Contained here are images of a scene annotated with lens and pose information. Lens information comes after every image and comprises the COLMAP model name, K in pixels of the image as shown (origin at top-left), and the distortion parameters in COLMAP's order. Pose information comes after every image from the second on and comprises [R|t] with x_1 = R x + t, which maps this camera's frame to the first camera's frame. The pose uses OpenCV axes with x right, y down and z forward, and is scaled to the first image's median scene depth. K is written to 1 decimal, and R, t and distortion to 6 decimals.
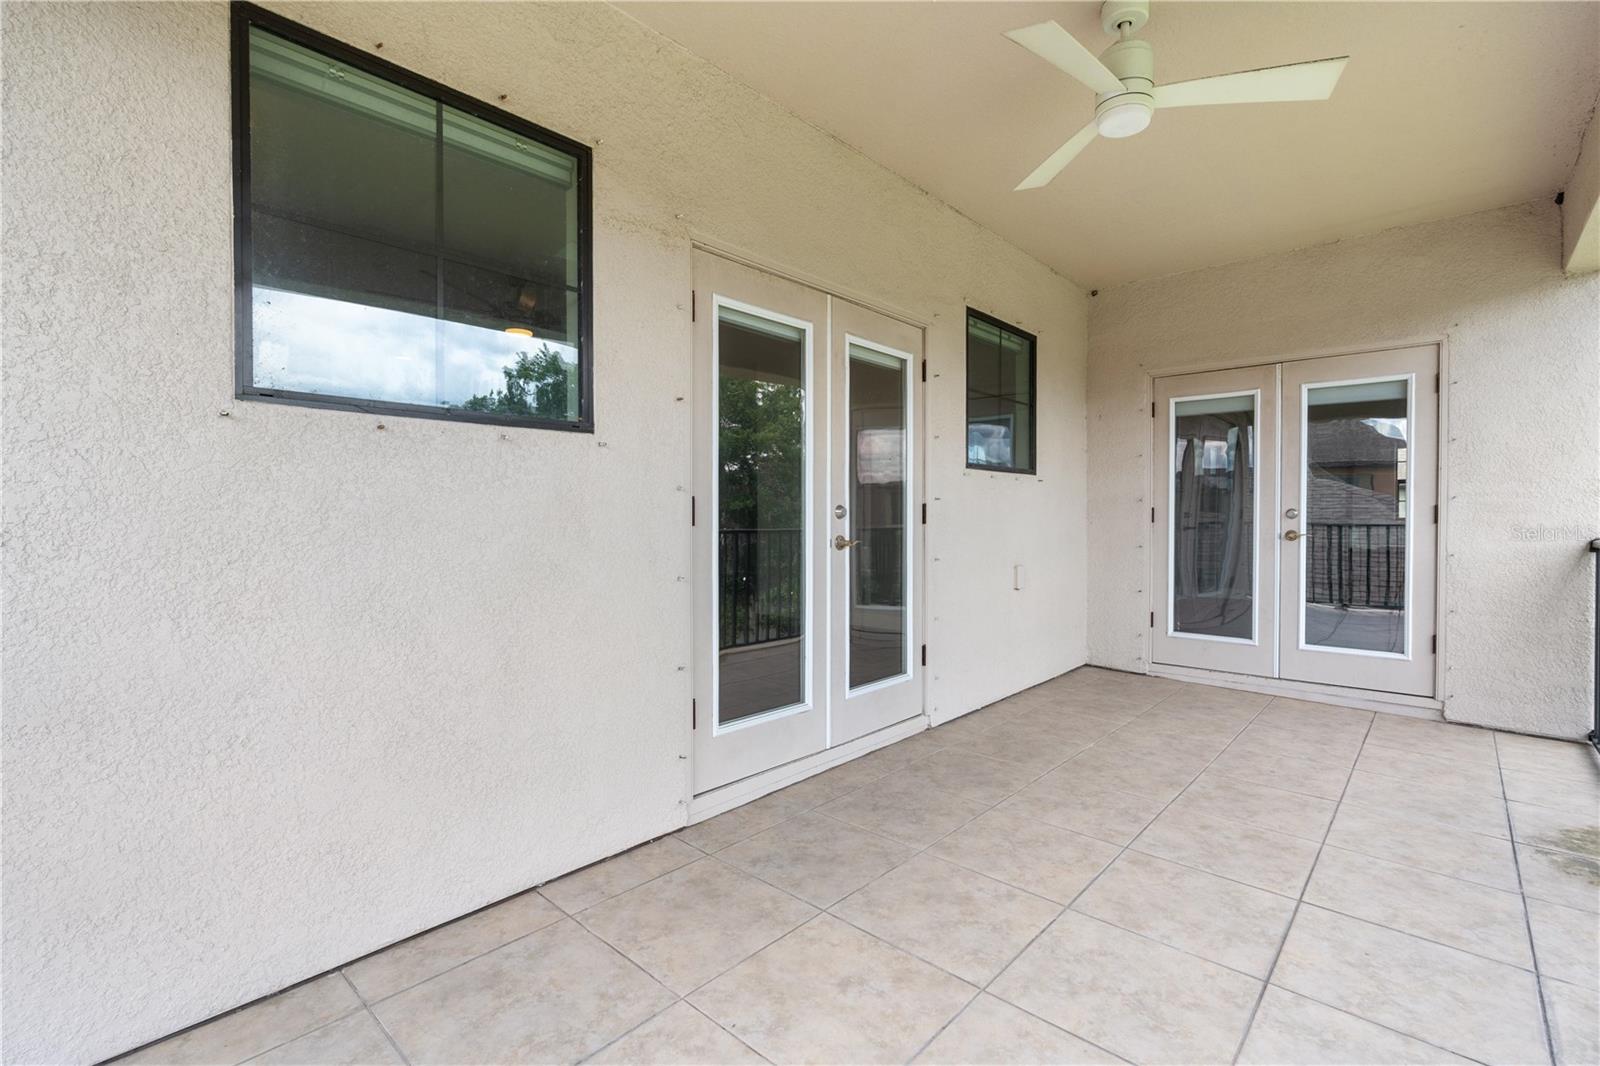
lens RADIAL K [[712.2, 0, 799.8], [0, 712.2, 525.8], [0, 0, 1]] dist [-0.010610, 0.005708]
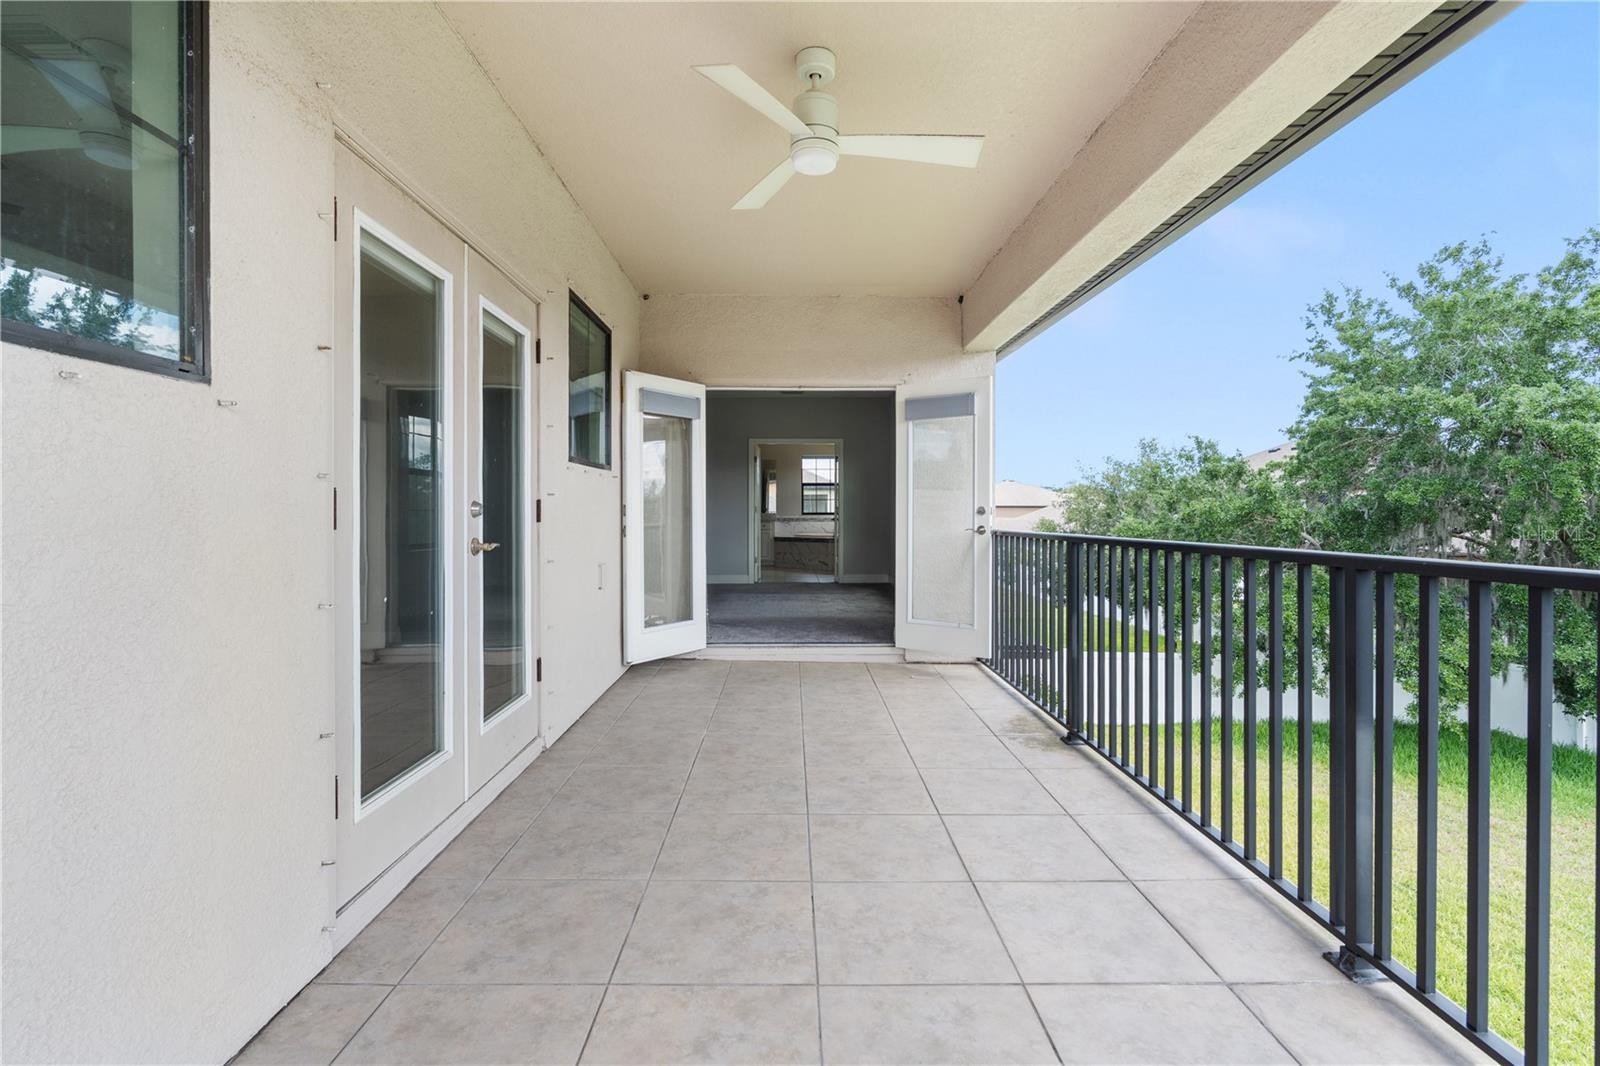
lens RADIAL K [[728.7, 0, 788.4], [0, 728.7, 512.2], [0, 0, 1]] dist [-0.010893, 0.005823]
pose [[0.736693, -0.001043, 0.676227, -0.305430], [0.008888, 0.999927, -0.008140, -0.007576], [-0.676169, 0.012007, 0.736649, 0.166822]]
